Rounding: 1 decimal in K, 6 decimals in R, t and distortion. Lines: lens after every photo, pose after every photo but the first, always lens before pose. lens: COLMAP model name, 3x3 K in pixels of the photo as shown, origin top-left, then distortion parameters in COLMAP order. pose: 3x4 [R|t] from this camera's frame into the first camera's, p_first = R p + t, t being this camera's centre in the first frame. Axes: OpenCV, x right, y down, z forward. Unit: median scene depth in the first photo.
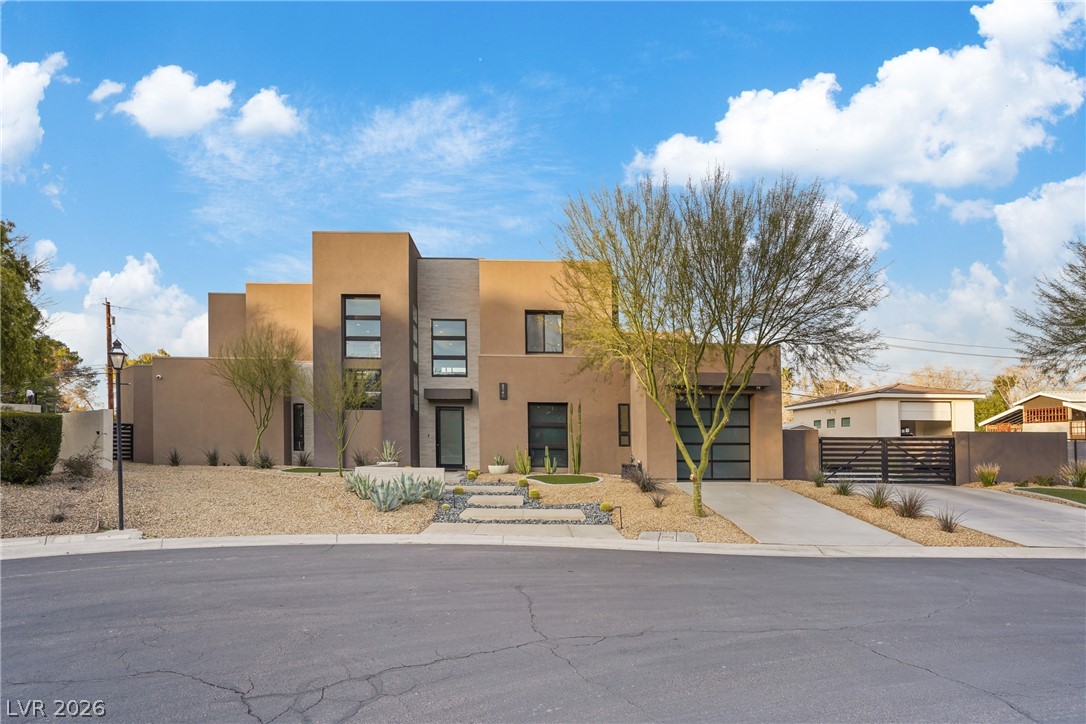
lens RADIAL K [[576.4, 0, 544.0], [0, 576.4, 351.4], [0, 0, 1]] dist [0.000707, 0.000737]
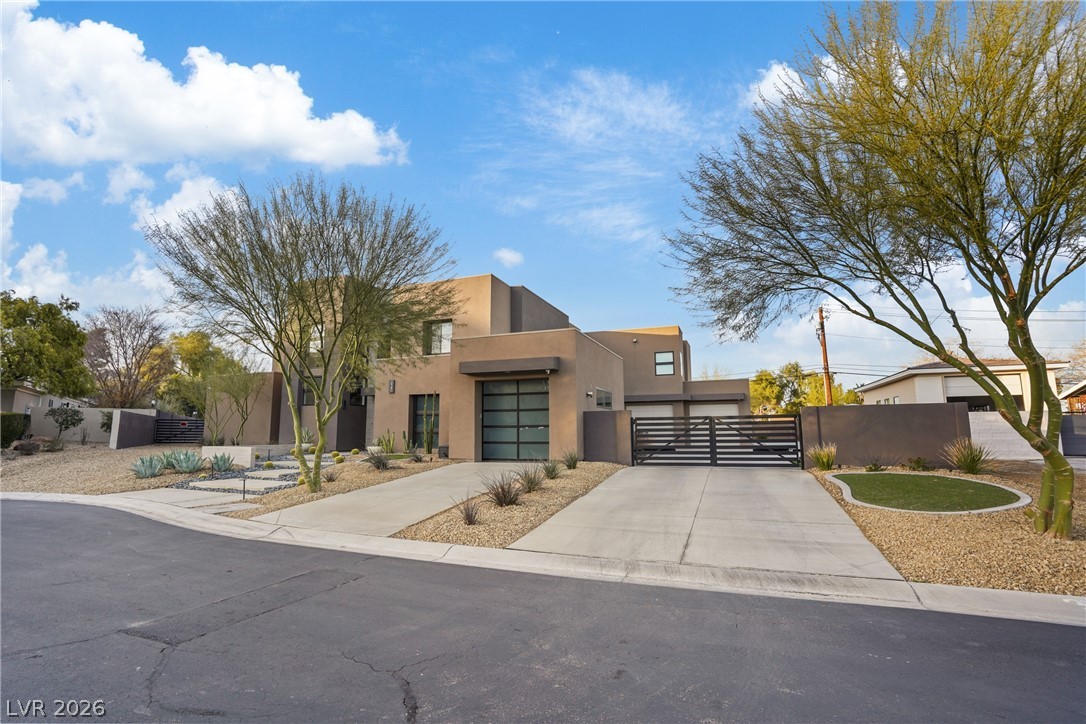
lens RADIAL K [[503.5, 0, 544.5], [0, 503.5, 354.3], [0, 0, 1]] dist [-0.000556, 0.000380]
pose [[0.928982, -0.073377, -0.362778, 0.838833], [0.075675, 0.997101, -0.007893, 0.051767], [0.362306, -0.020121, 0.931842, 0.224098]]
